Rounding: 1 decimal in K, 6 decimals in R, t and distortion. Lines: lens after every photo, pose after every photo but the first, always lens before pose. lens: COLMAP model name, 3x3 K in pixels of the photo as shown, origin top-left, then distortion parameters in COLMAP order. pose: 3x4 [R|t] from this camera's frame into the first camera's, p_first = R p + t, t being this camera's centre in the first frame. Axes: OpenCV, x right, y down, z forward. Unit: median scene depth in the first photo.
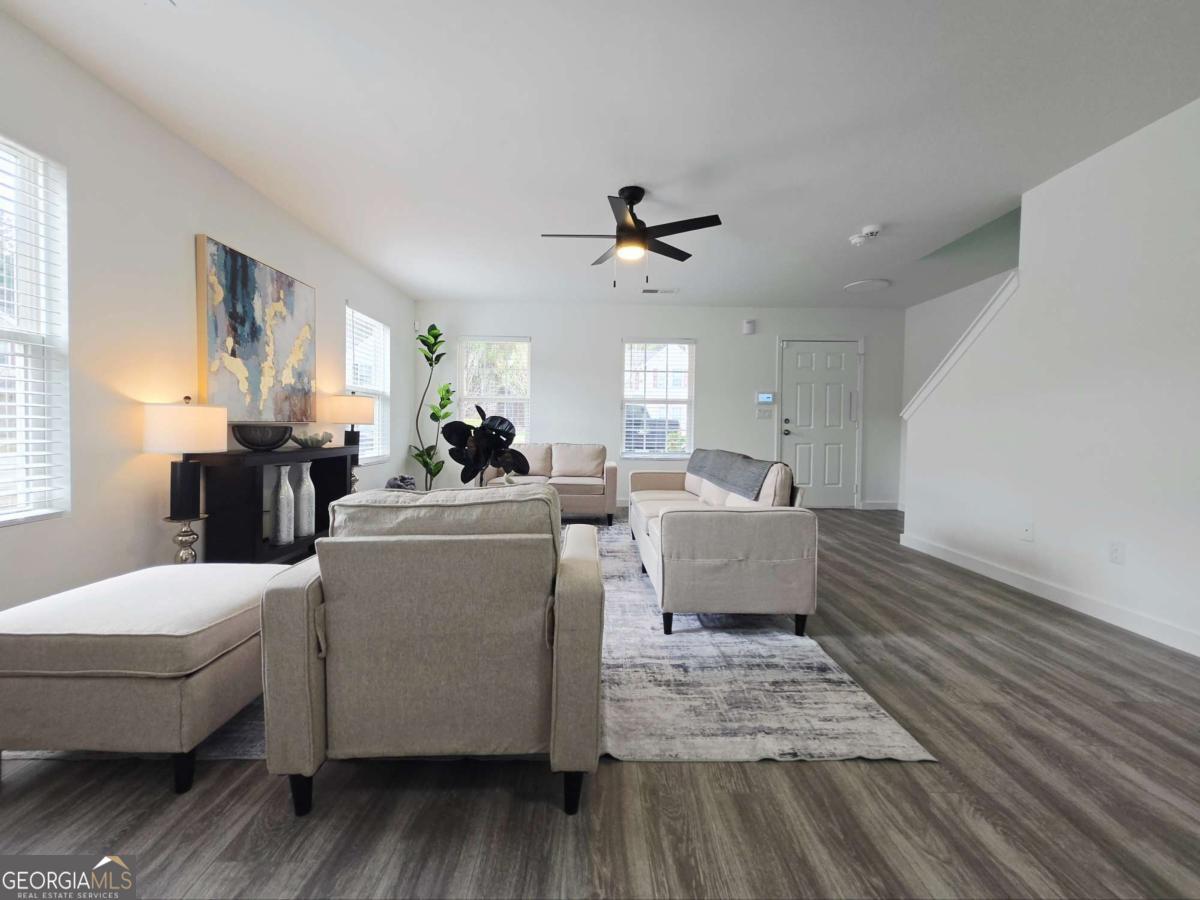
lens RADIAL K [[484.0, 0, 581.6], [0, 484.0, 429.8], [0, 0, 1]] dist [-0.000099, 0.000205]
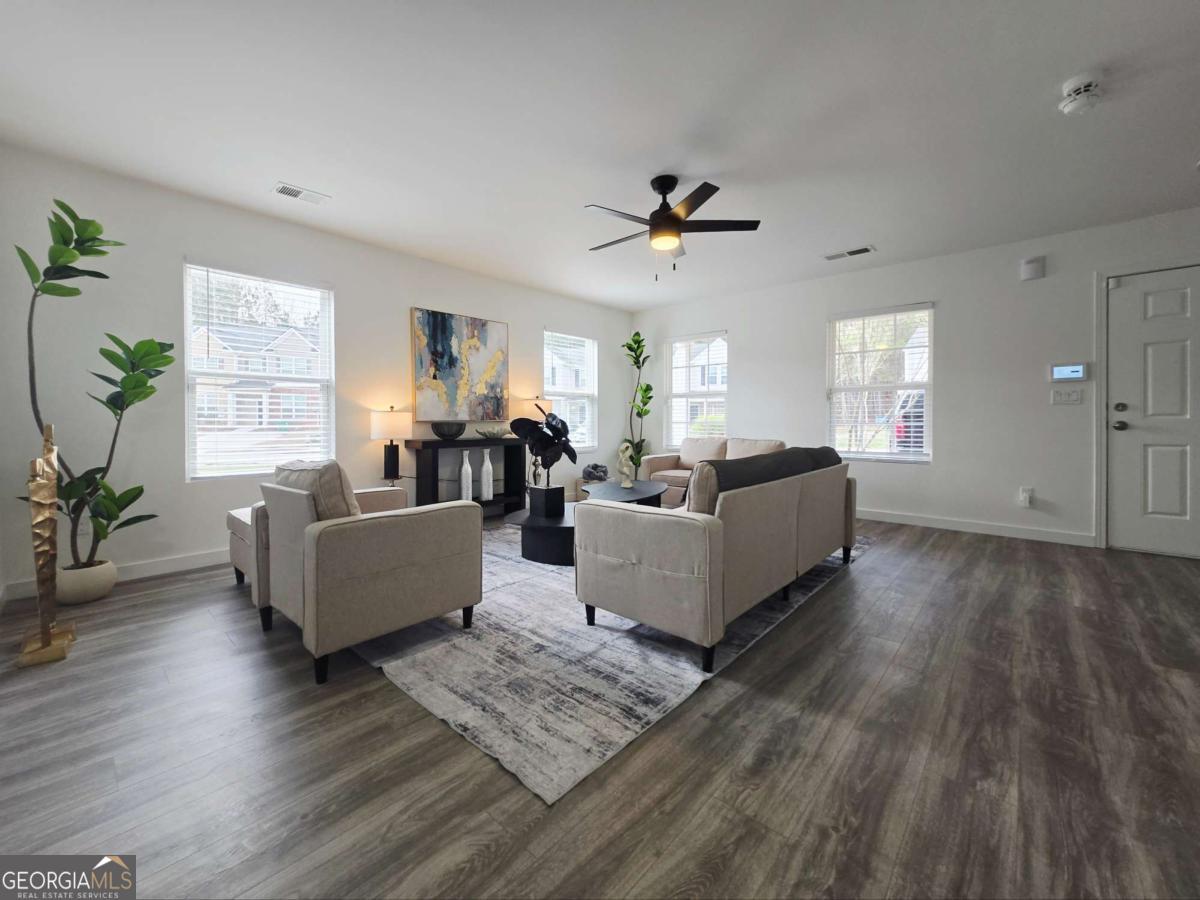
lens RADIAL K [[480.6, 0, 599.4], [0, 480.6, 416.6], [0, 0, 1]] dist [0.001349, -0.000217]
pose [[0.734368, -0.018619, -0.678496, 0.725420], [0.006187, 0.999766, -0.020739, 0.005358], [0.678723, 0.011032, 0.734311, 0.220140]]
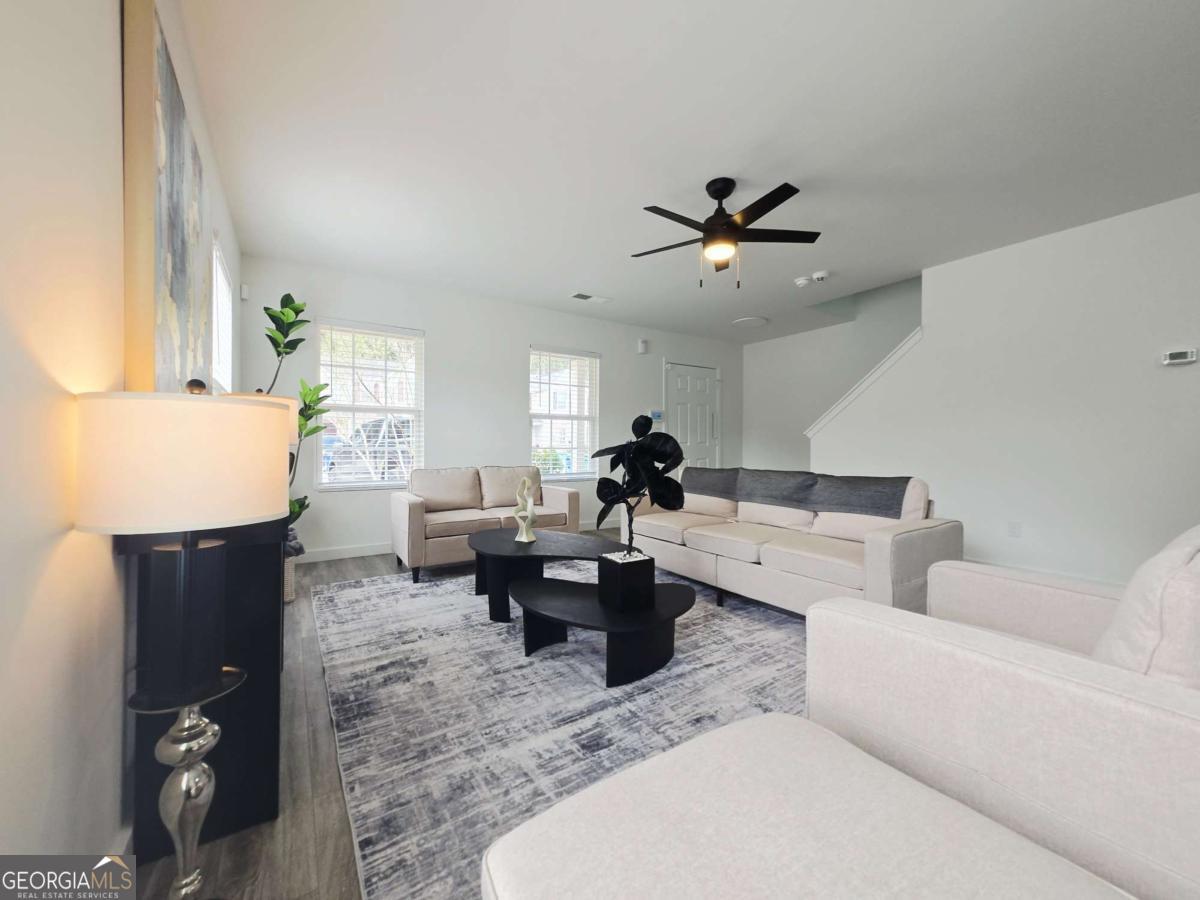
lens RADIAL K [[486.7, 0, 600.0], [0, 486.7, 450.0], [0, 0, 1]] dist [0.000101, 0.000031]
pose [[0.828234, -0.014579, 0.560192, -0.643494], [0.010848, 0.999891, 0.009984, -0.010986], [-0.560277, -0.002192, 0.828302, 0.413748]]
